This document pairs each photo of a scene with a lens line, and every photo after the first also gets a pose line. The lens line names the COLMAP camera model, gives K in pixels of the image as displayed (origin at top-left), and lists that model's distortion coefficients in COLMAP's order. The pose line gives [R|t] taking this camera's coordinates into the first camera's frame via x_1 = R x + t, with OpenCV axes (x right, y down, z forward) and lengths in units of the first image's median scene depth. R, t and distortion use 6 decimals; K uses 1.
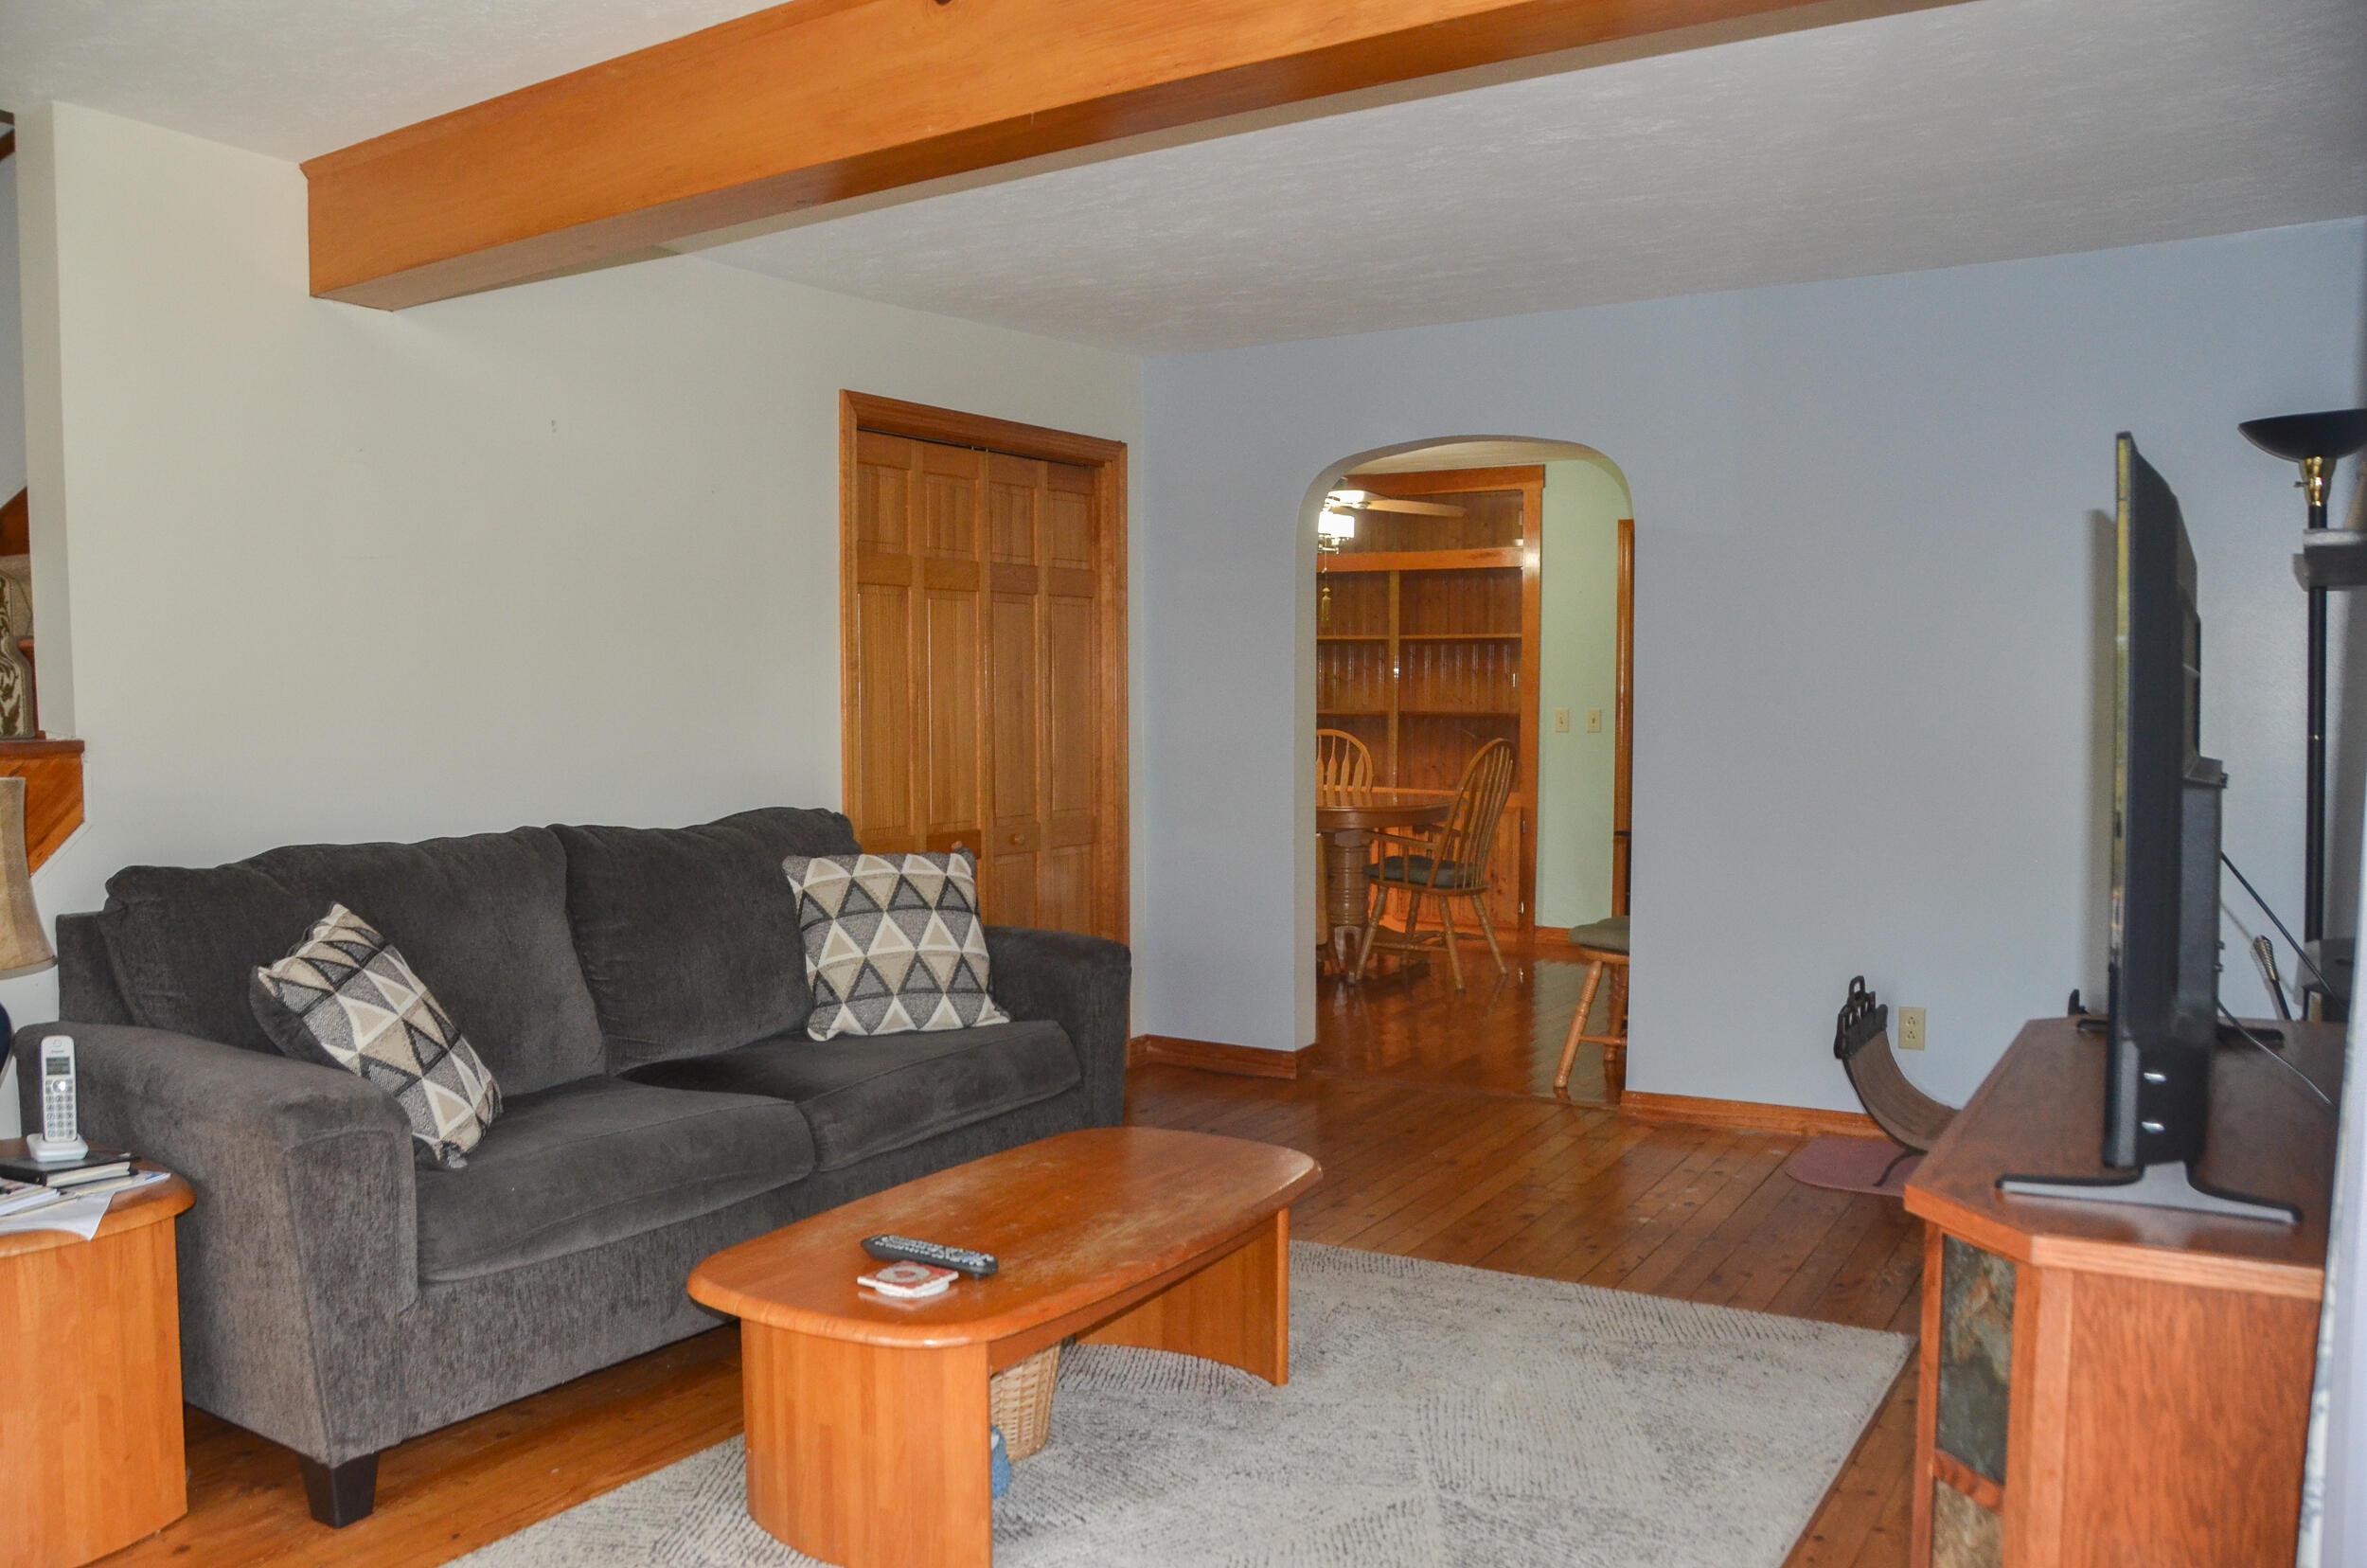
lens RADIAL K [[1851.4, 0, 1170.8], [0, 1851.4, 819.8], [0, 0, 1]] dist [-0.161357, 0.119793]
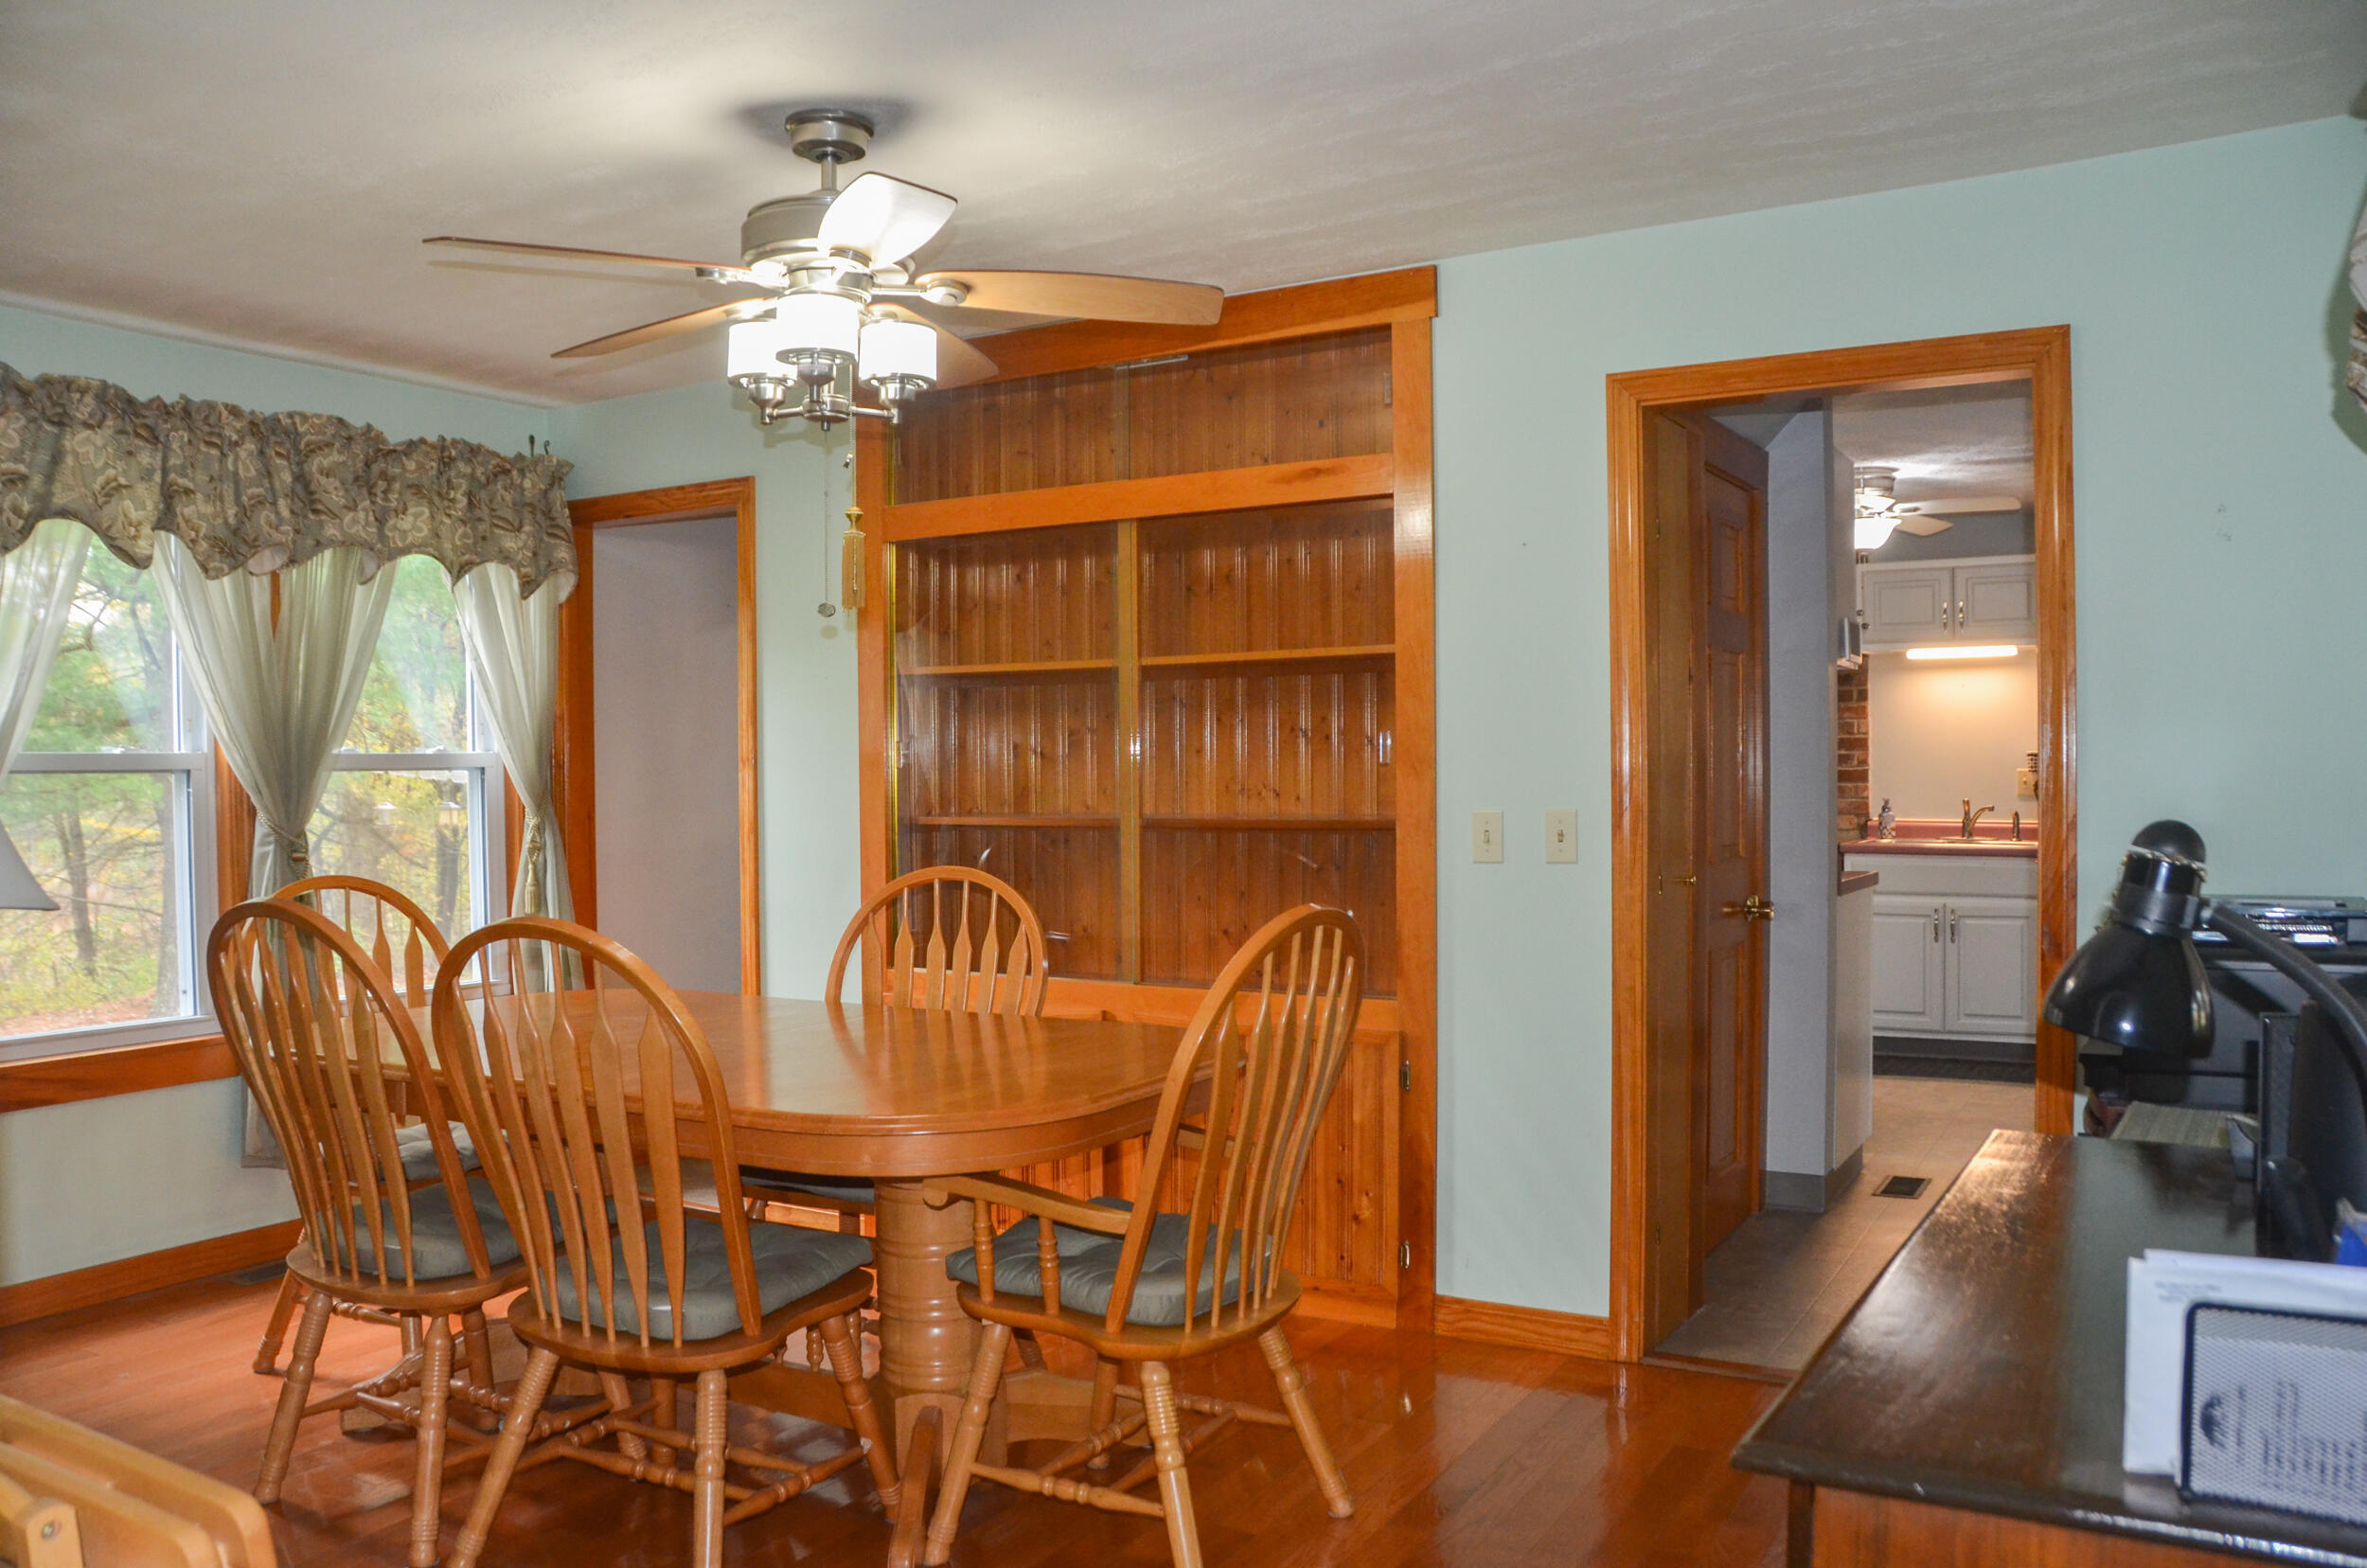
lens RADIAL K [[1851.4, 0, 1170.8], [0, 1851.4, 819.8], [0, 0, 1]] dist [-0.161357, 0.119793]
pose [[0.999368, -0.011173, 0.033750, 0.354158], [0.012747, 0.998824, -0.046781, -0.112745], [-0.033187, 0.047181, 0.998335, 1.629898]]
